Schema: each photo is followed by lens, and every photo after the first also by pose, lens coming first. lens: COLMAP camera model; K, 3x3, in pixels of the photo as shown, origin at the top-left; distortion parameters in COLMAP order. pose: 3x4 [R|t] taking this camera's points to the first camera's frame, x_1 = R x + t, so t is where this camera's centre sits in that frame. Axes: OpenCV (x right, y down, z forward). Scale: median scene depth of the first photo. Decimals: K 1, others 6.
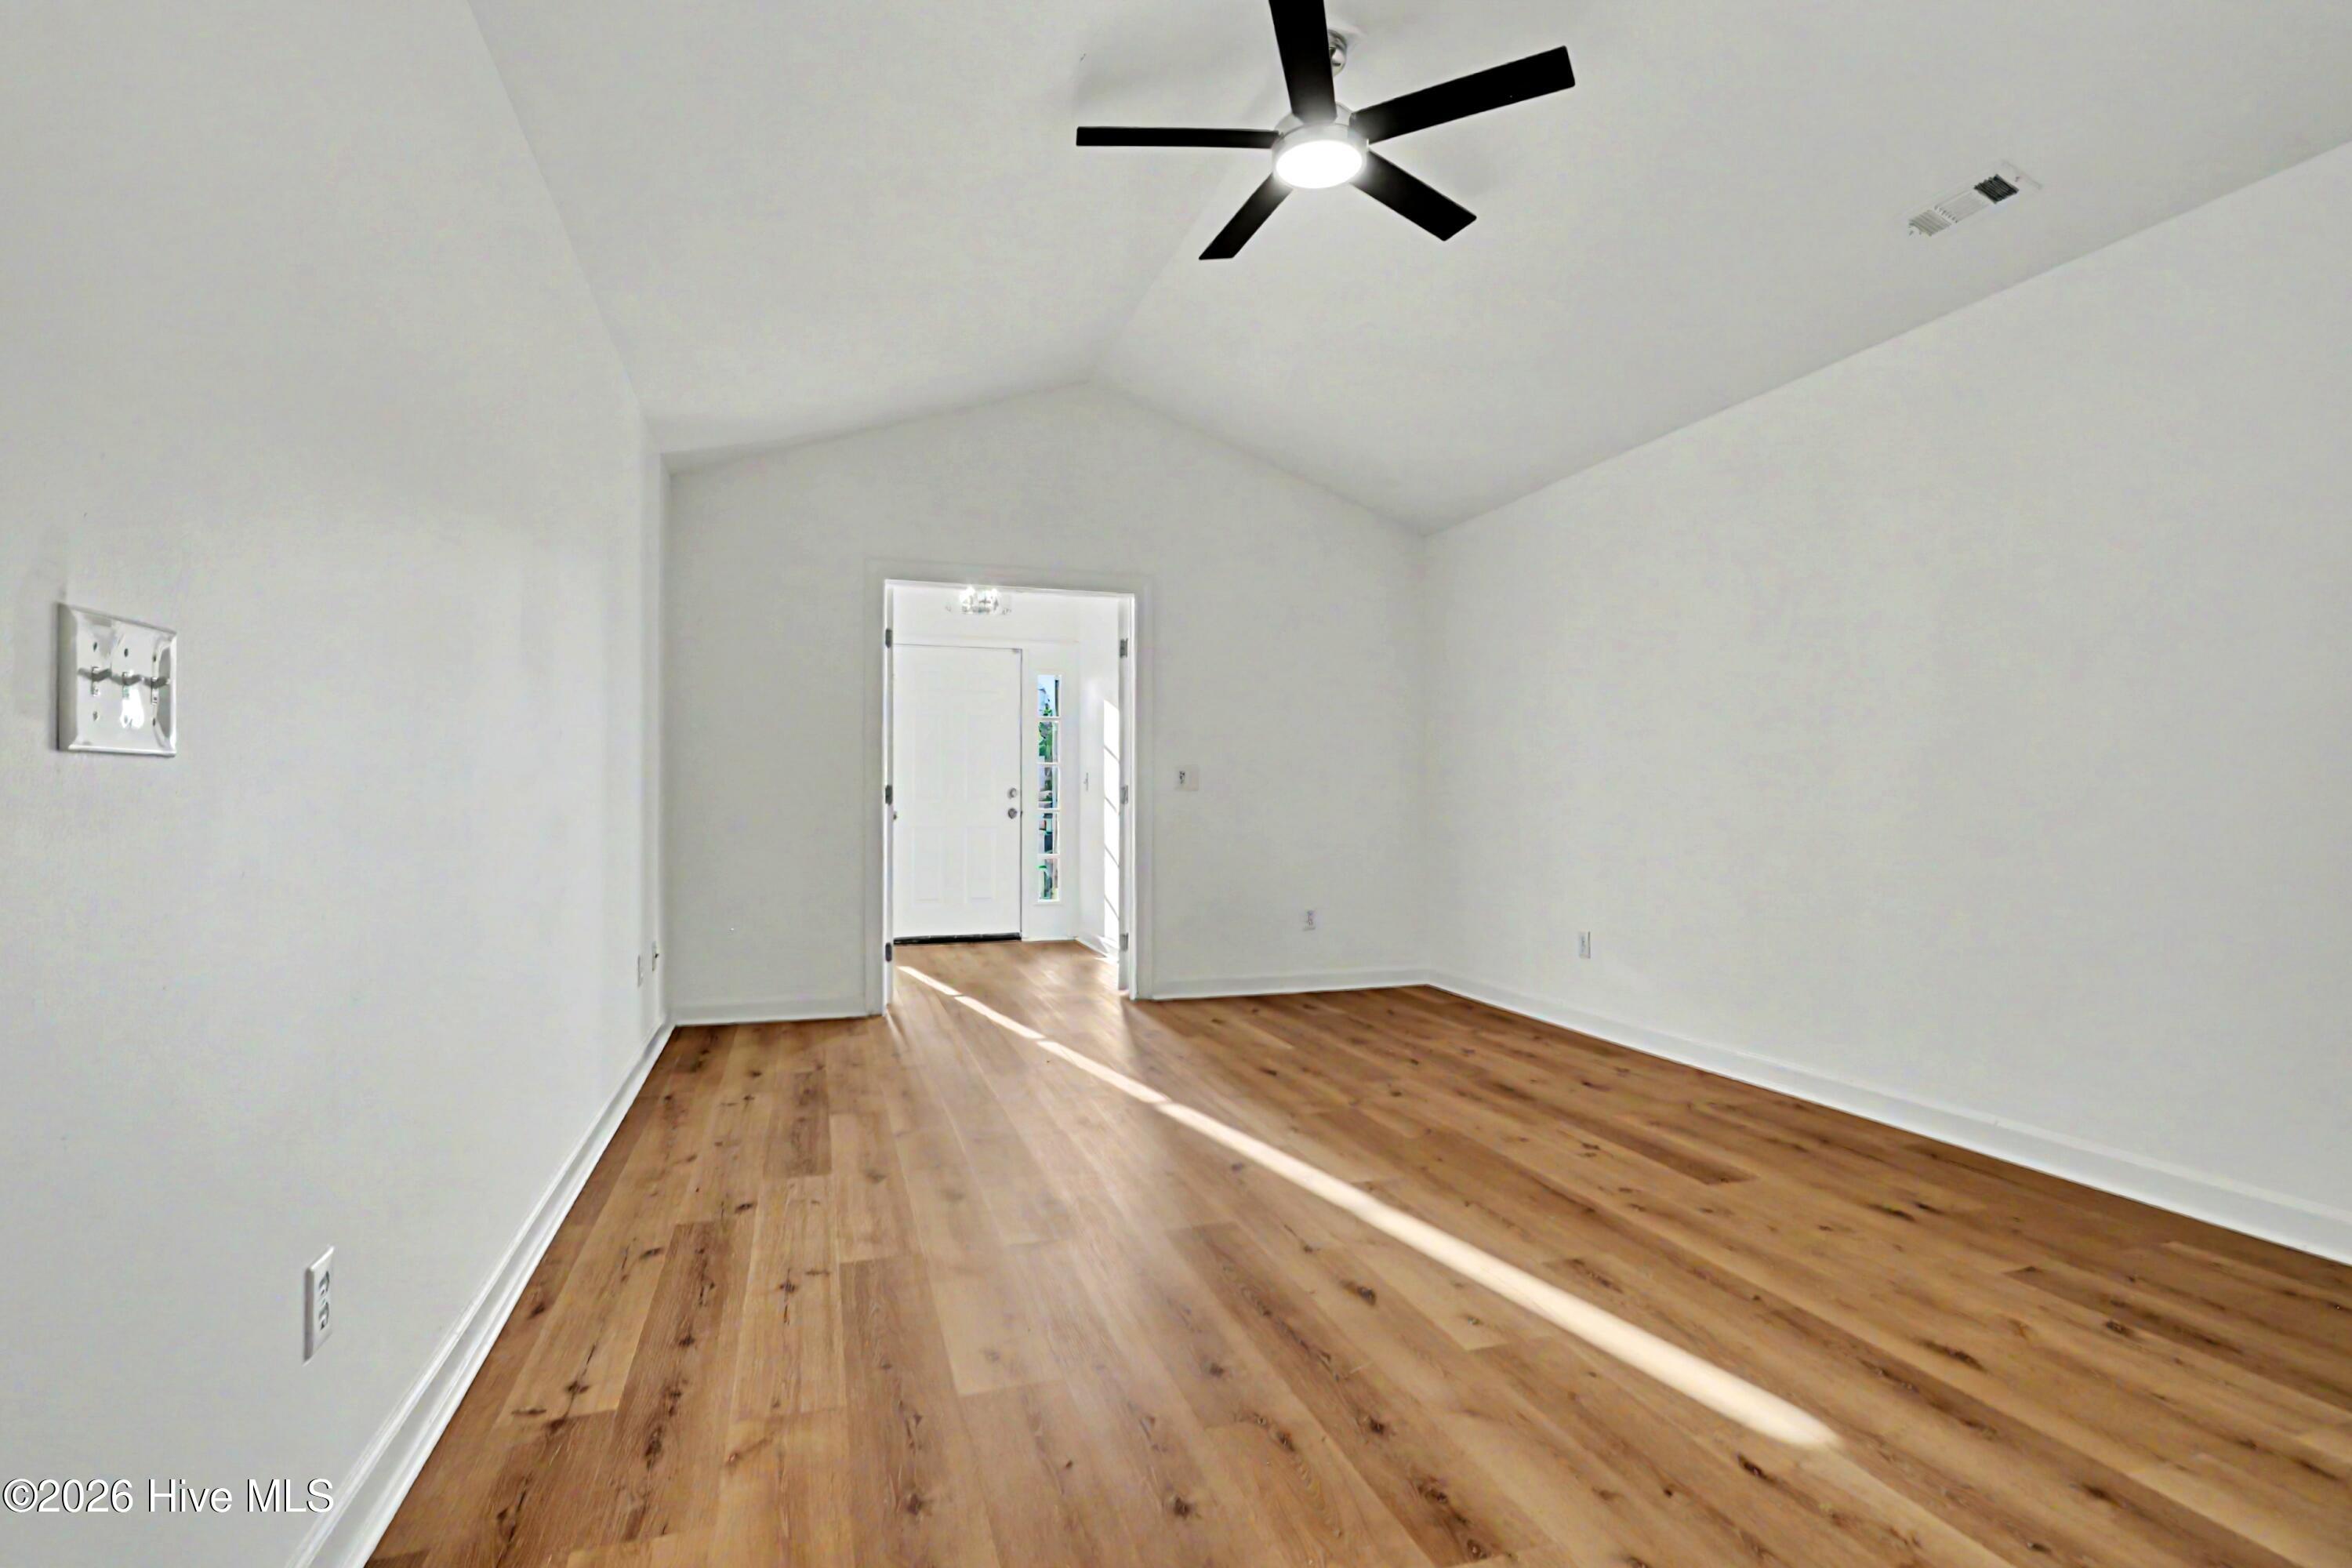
lens RADIAL K [[1131.5, 0, 1176.3], [0, 1131.5, 792.1], [0, 0, 1]] dist [0.000730, 0.000684]
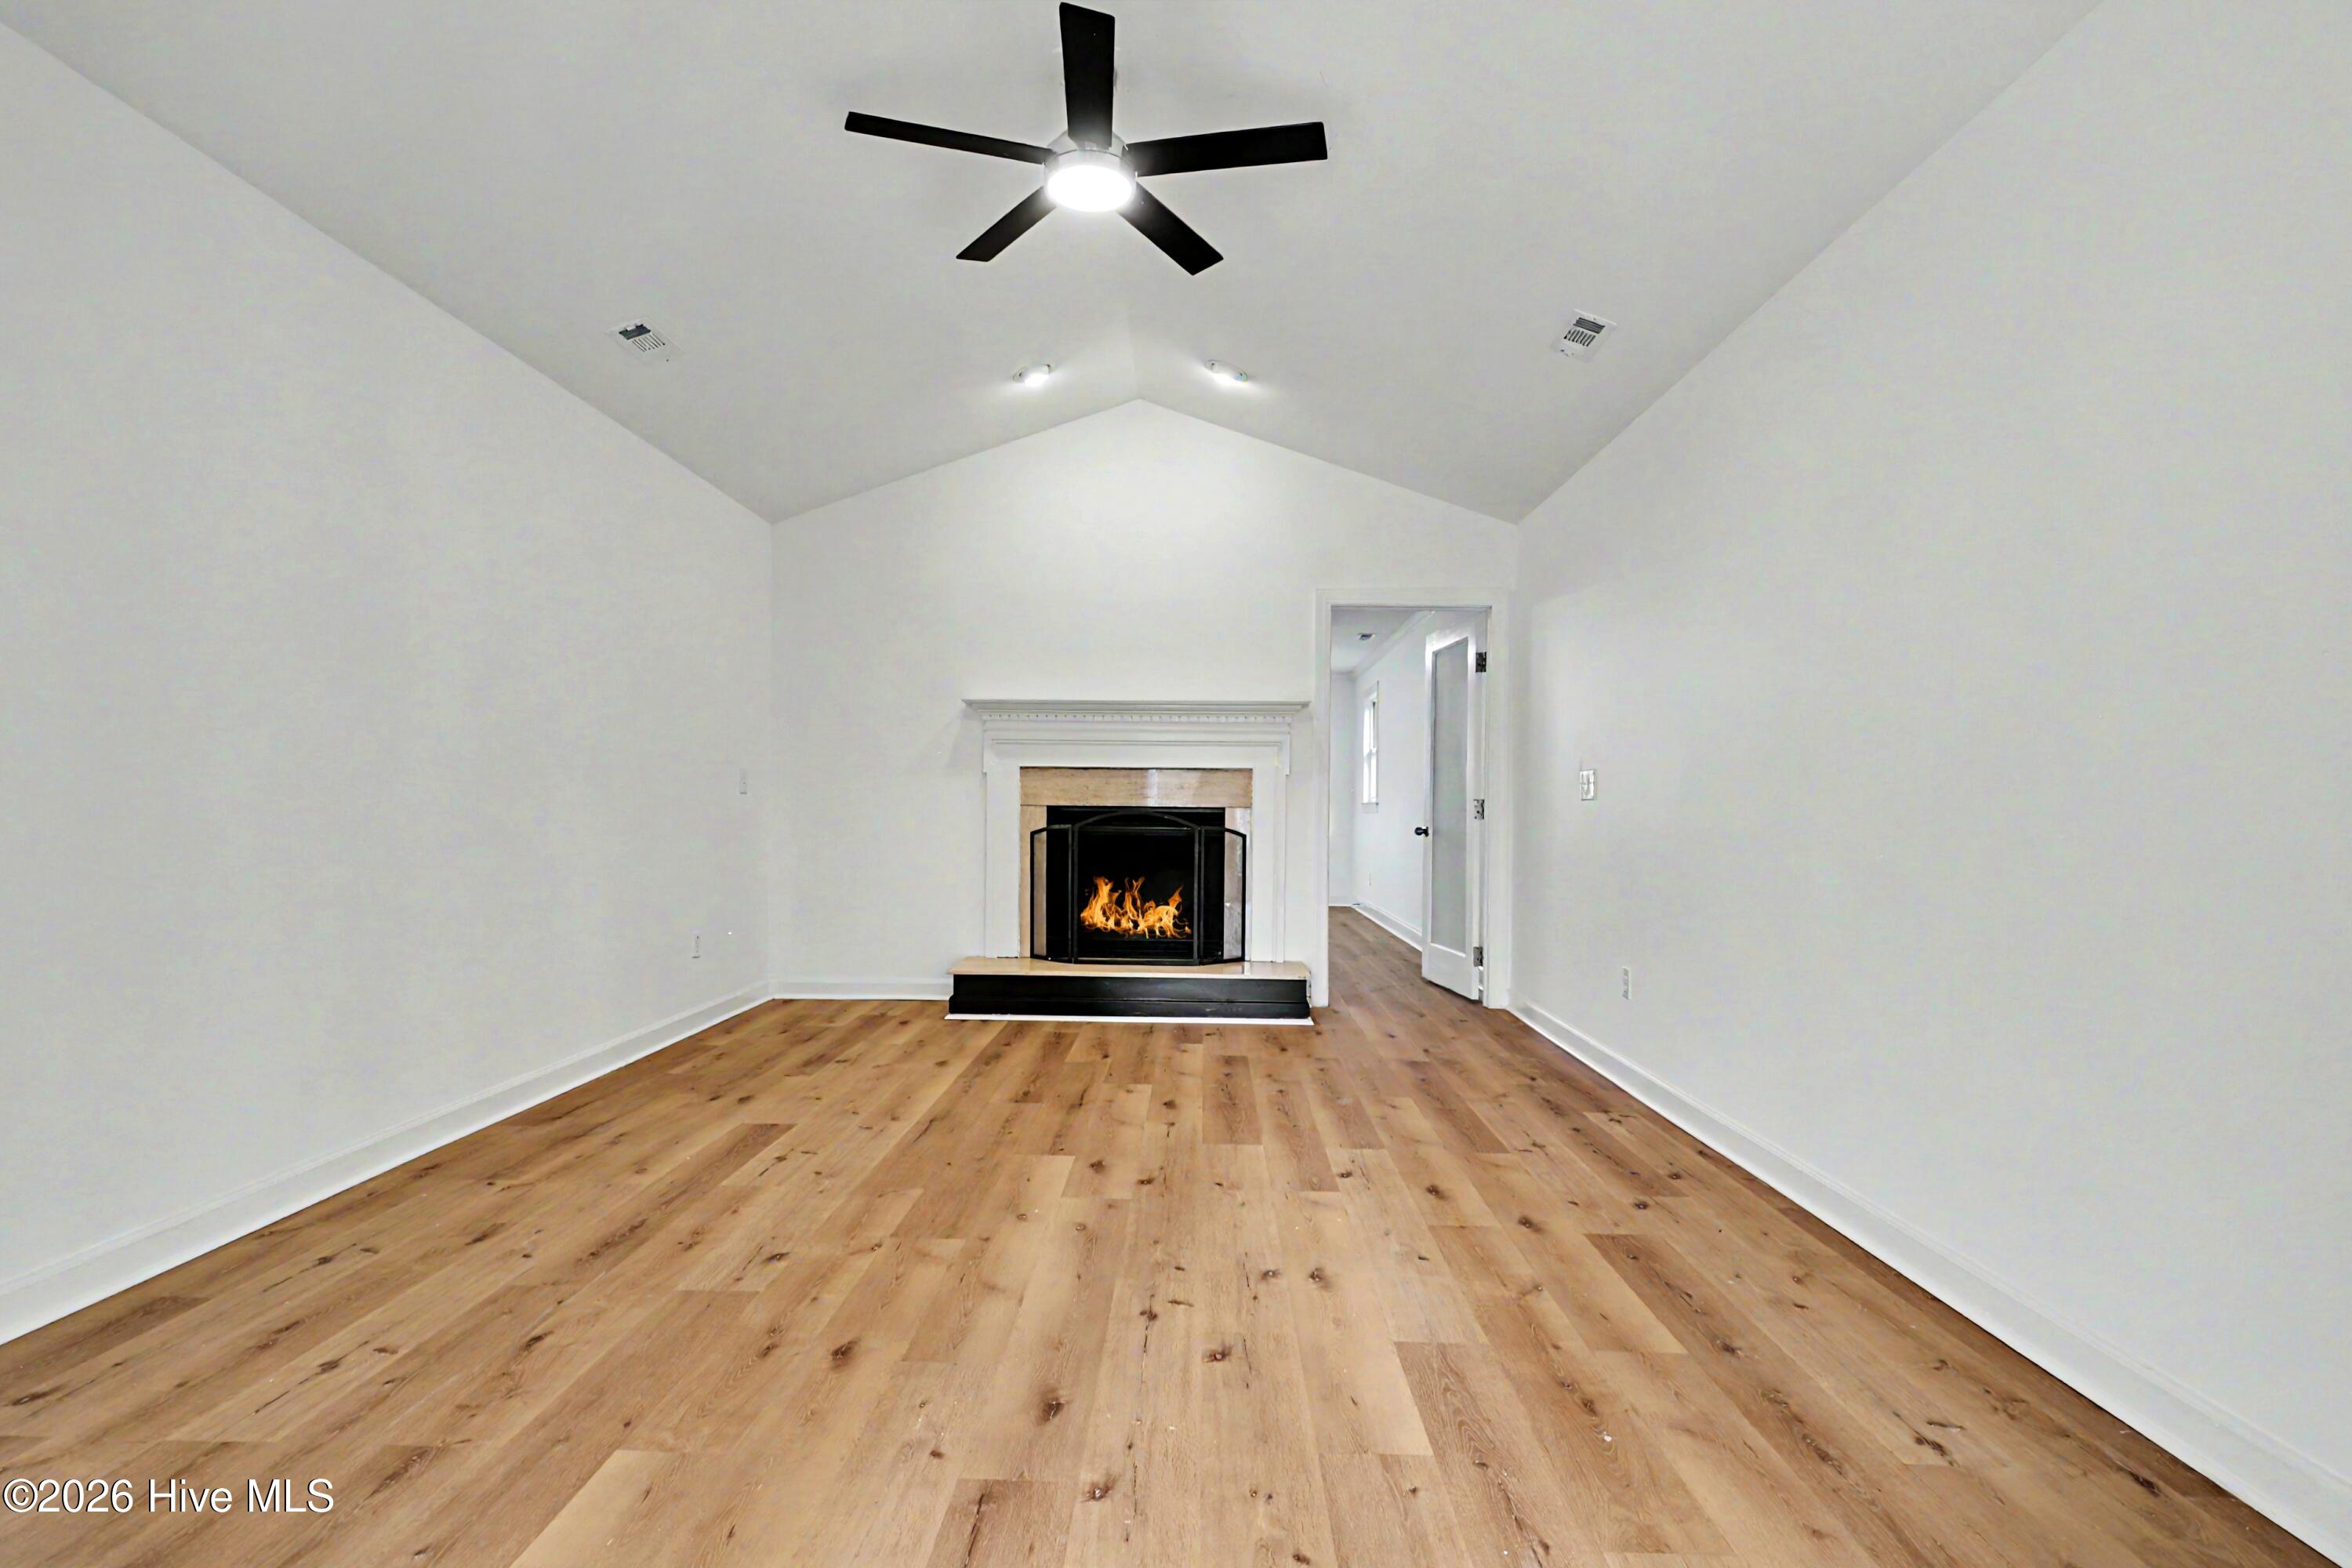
lens RADIAL K [[1131.5, 0, 1175.2], [0, 1131.5, 792.3], [0, 0, 1]] dist [0.000730, 0.000684]
pose [[-0.942615, -0.002989, 0.333869, -0.298171], [-0.010351, 0.999741, -0.020274, 0.015547], [-0.333722, -0.022566, -0.942401, 1.947428]]
